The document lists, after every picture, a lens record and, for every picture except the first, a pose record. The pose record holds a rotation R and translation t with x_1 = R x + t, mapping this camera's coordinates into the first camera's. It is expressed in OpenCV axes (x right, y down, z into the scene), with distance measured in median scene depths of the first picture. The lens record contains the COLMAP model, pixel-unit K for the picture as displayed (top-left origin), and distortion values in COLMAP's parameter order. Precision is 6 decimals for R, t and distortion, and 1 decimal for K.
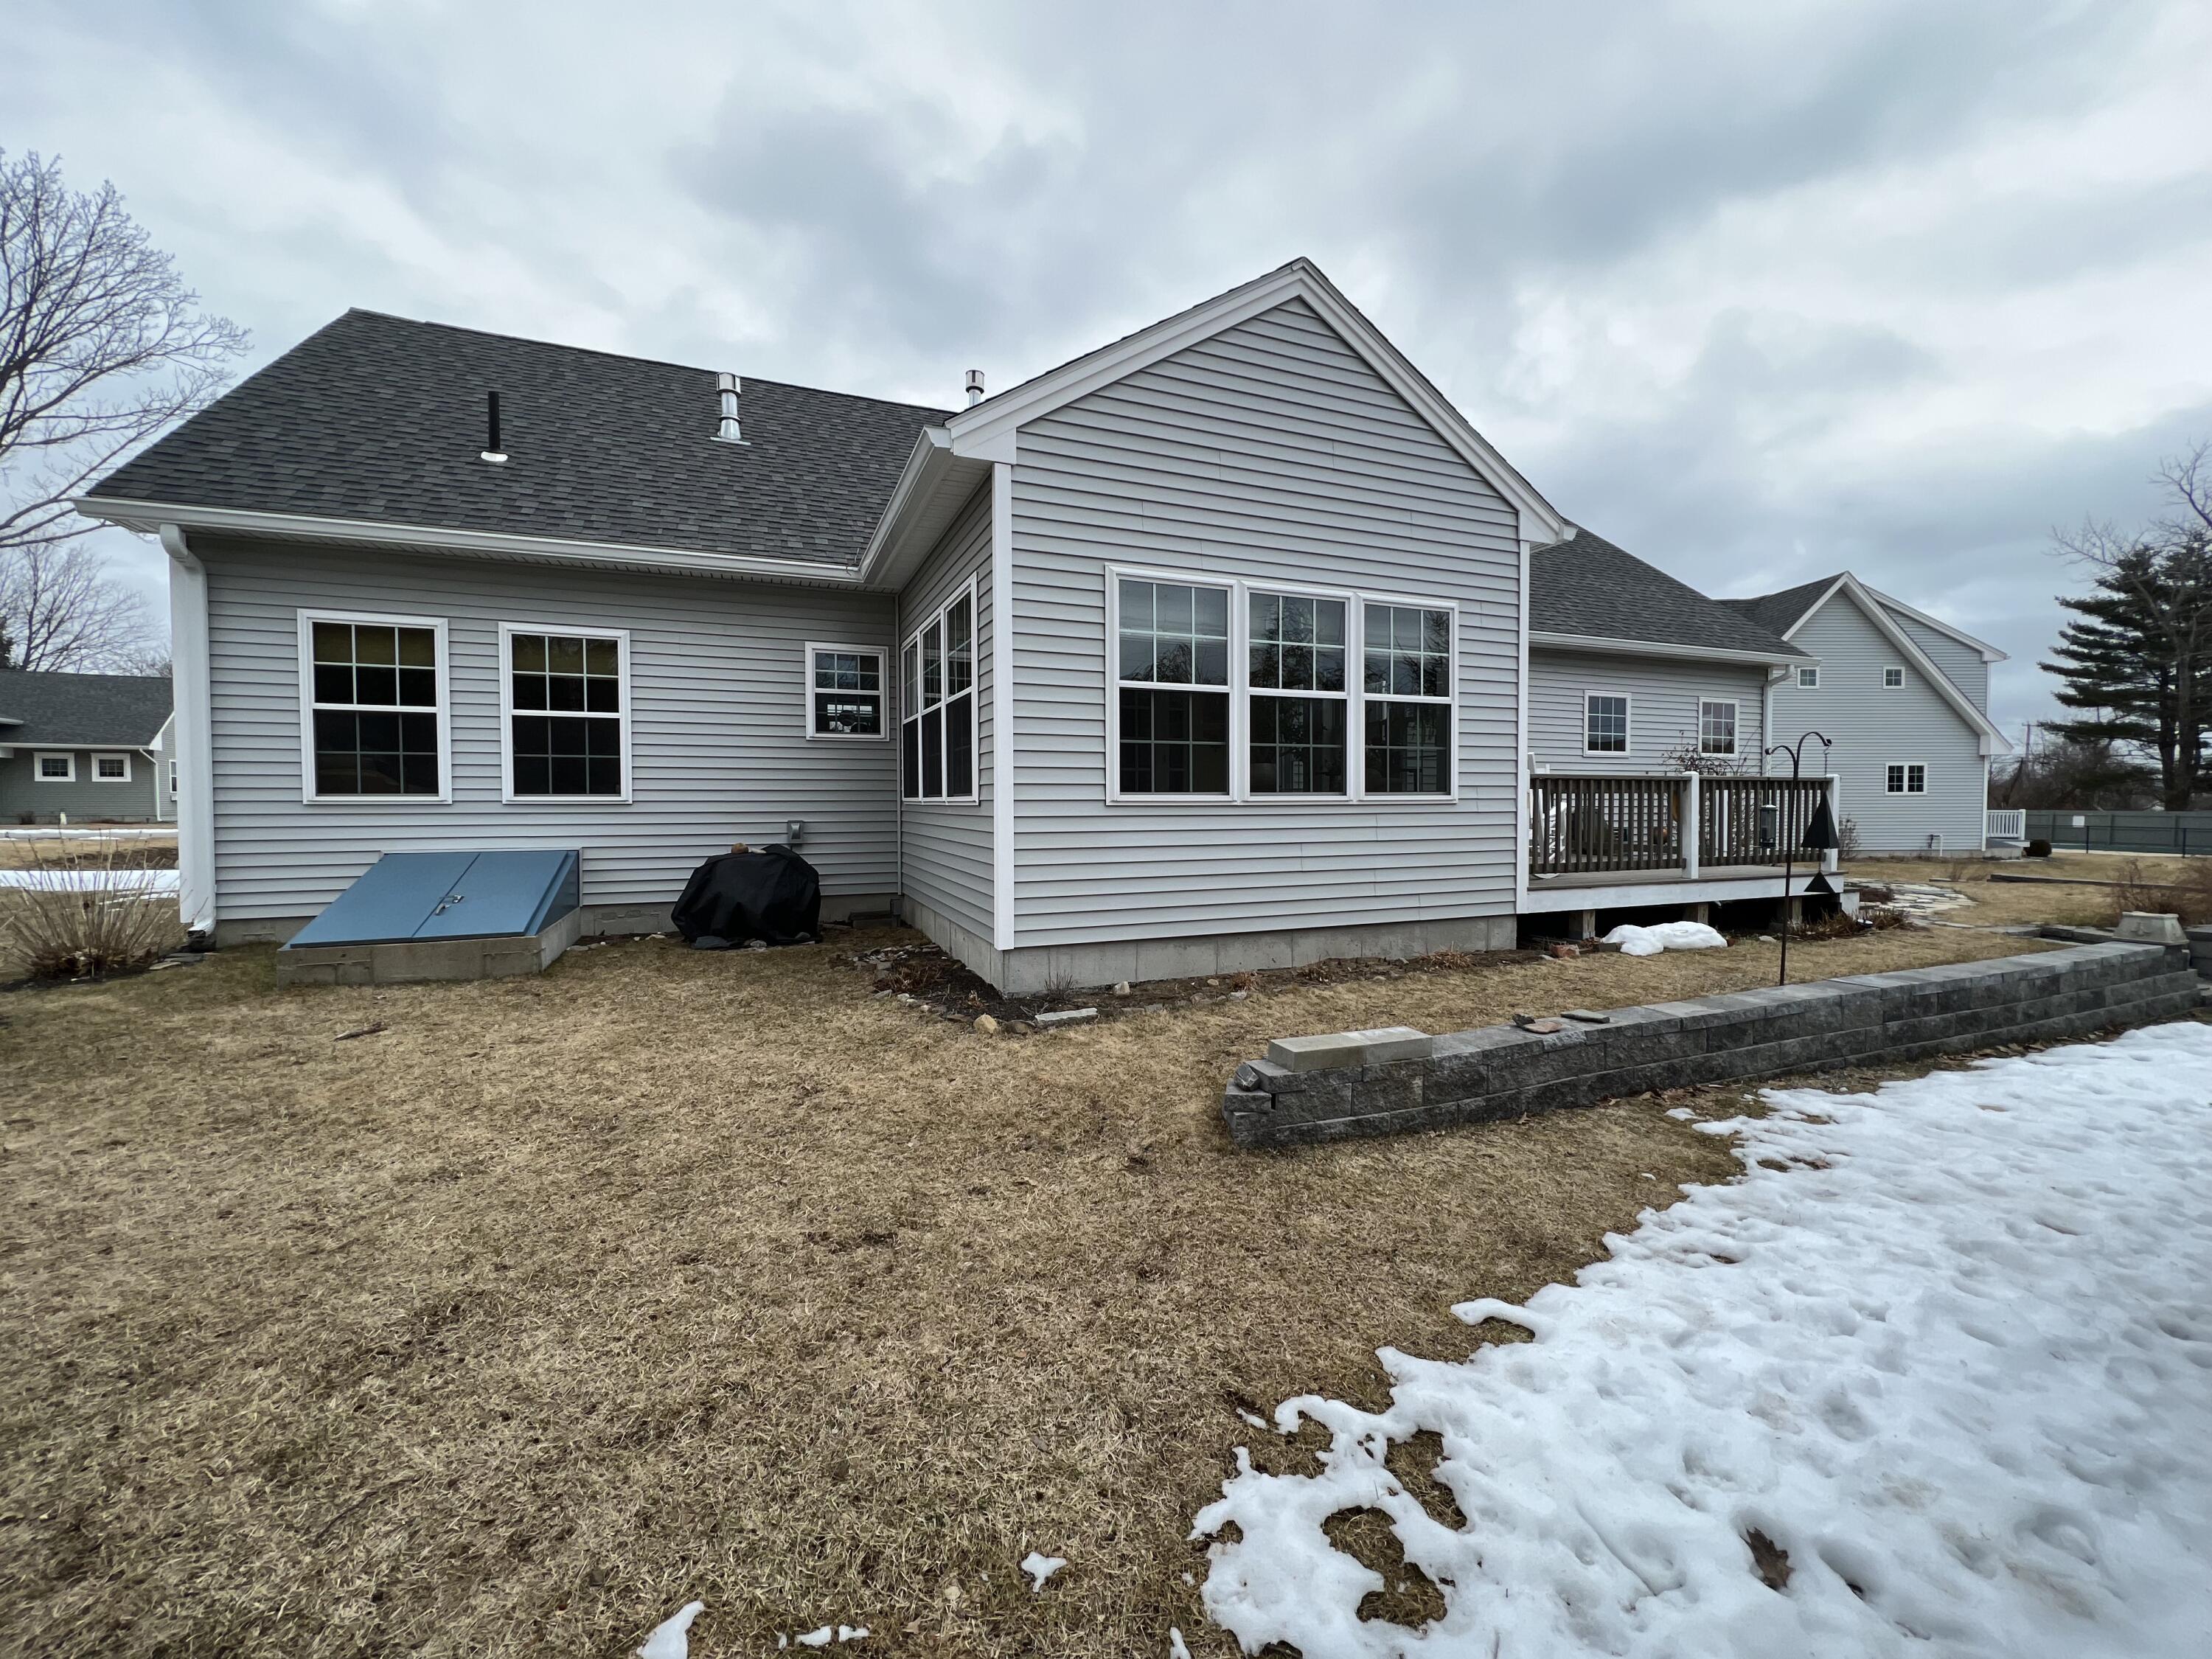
lens RADIAL K [[899.4, 0, 1120.9], [0, 899.4, 820.6], [0, 0, 1]] dist [0.008641, -0.000139]
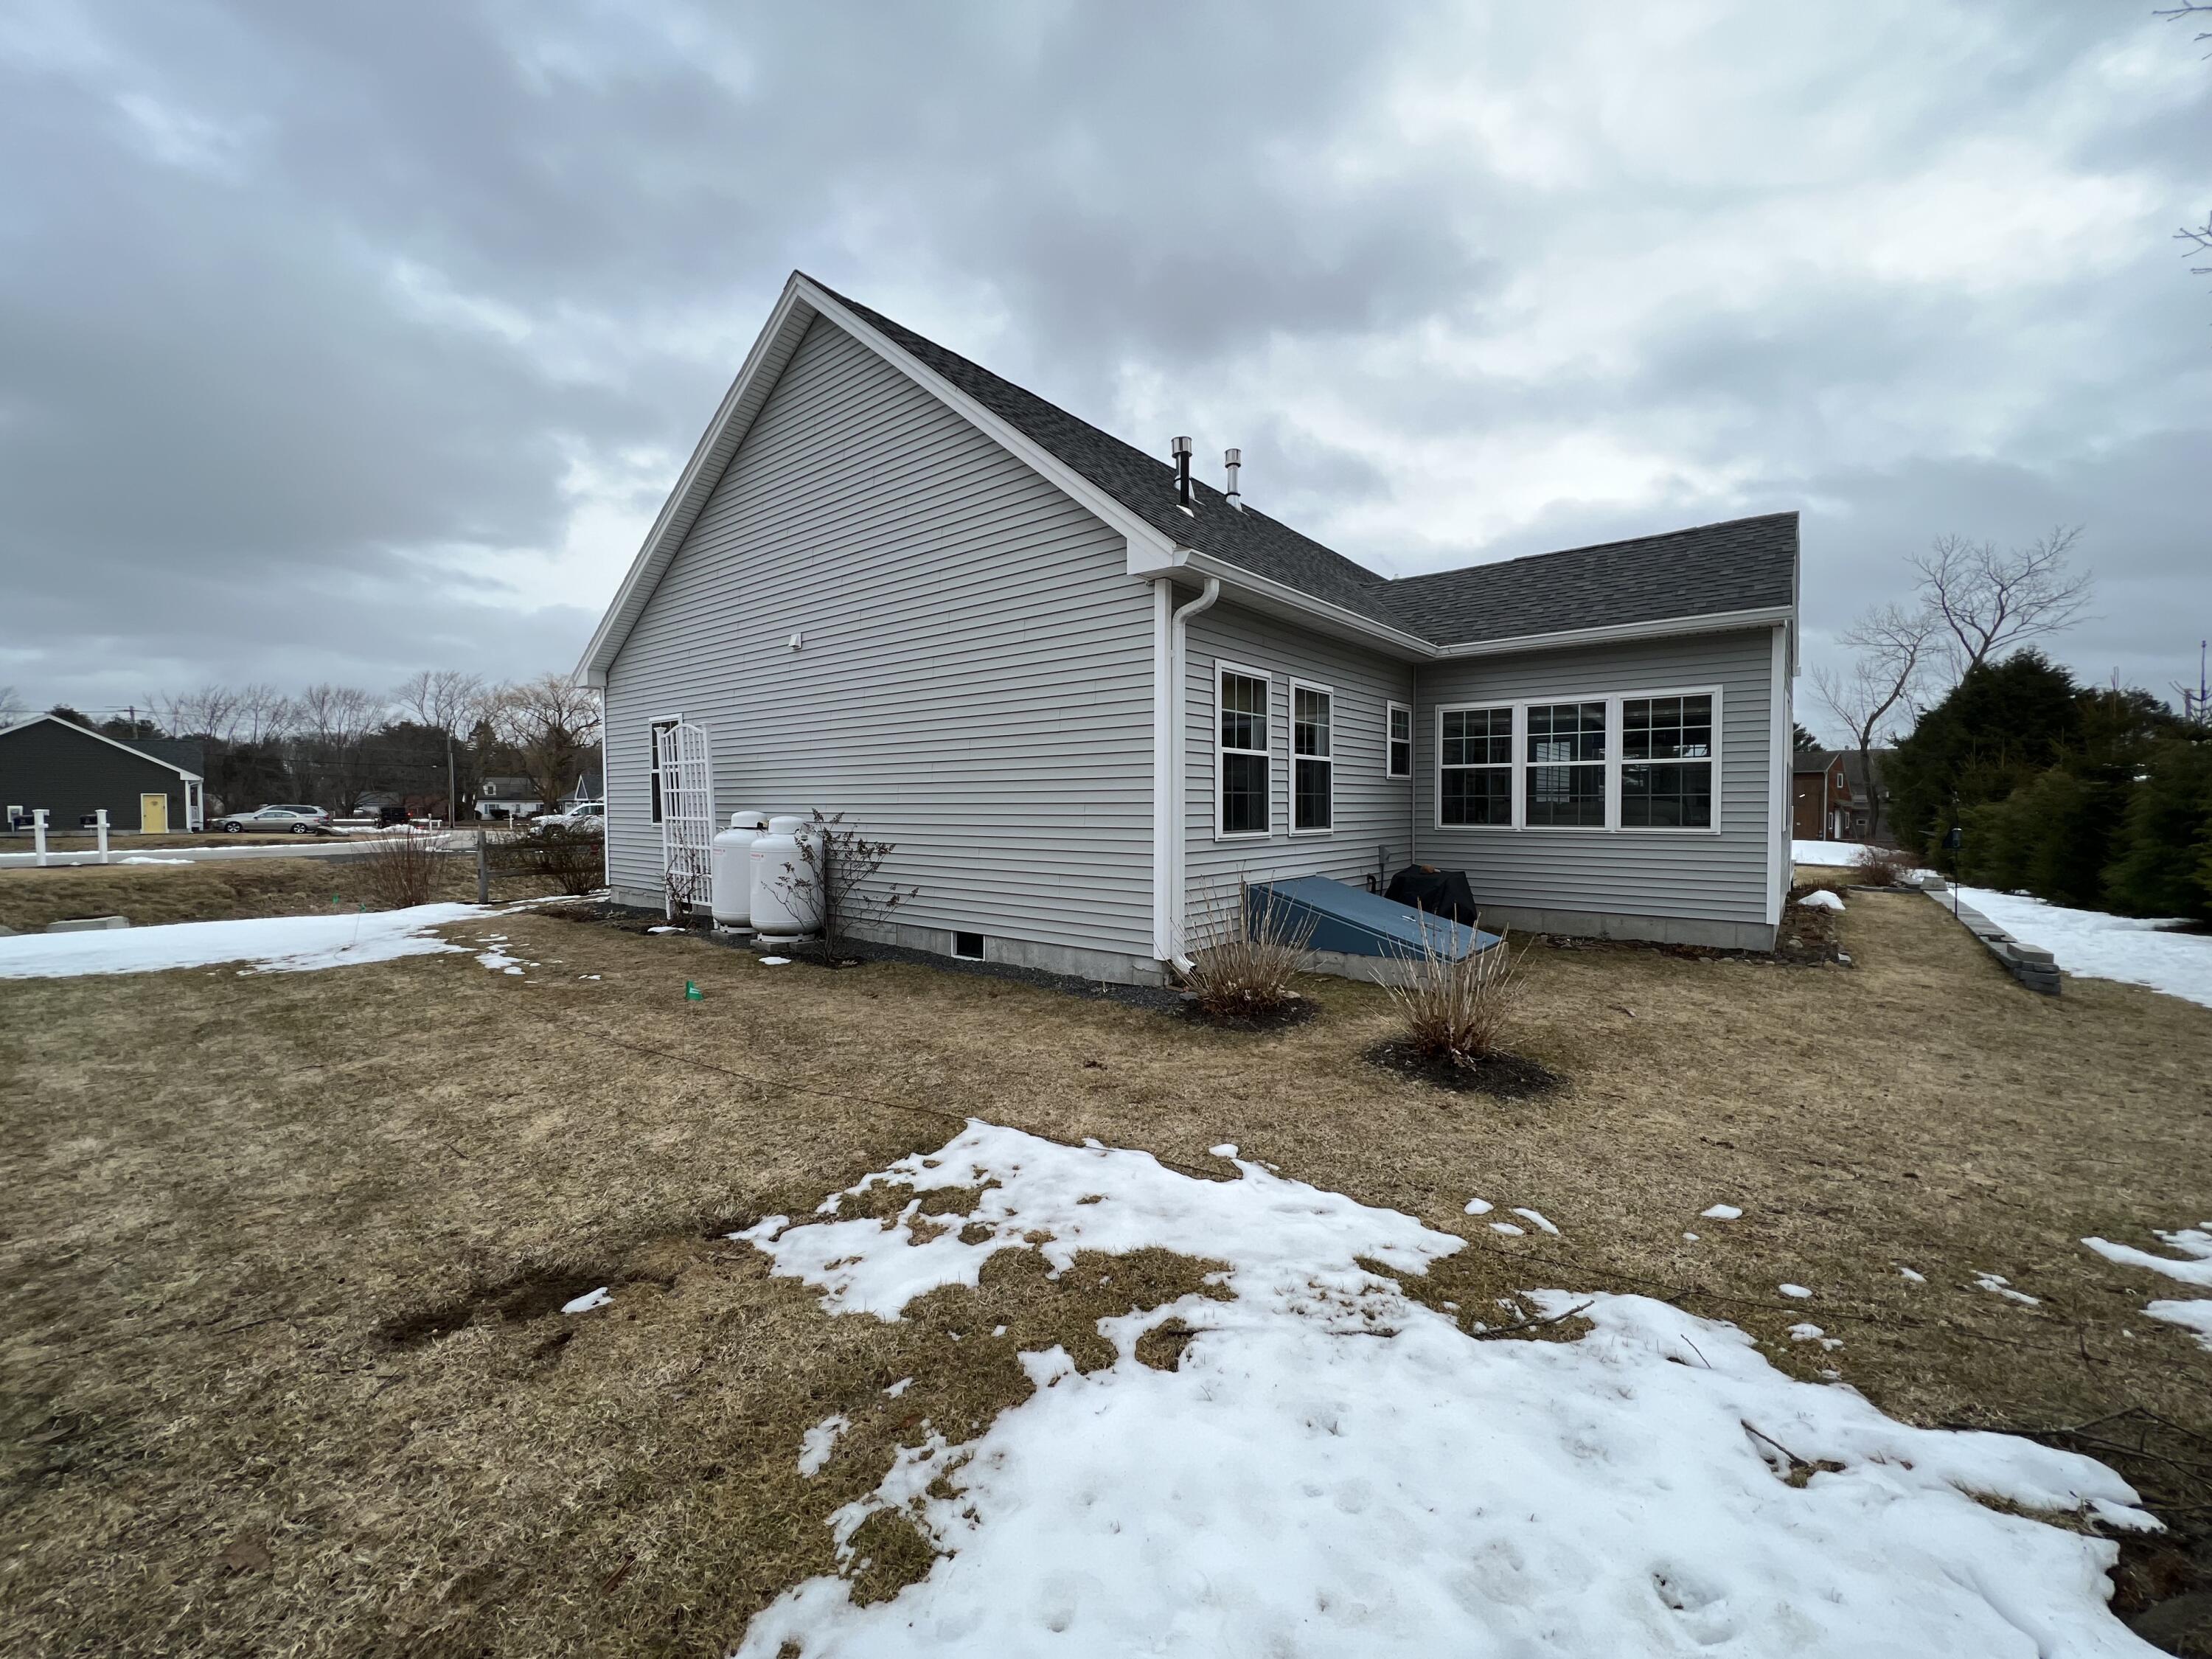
lens RADIAL K [[899.4, 0, 1102.4], [0, 899.4, 823.0], [0, 0, 1]] dist [0.008641, -0.000139]
pose [[0.894985, 0.002335, 0.446091, -0.963043], [-0.000368, 0.999990, -0.004498, -0.022492], [-0.446097, 0.003861, 0.894976, 0.074379]]
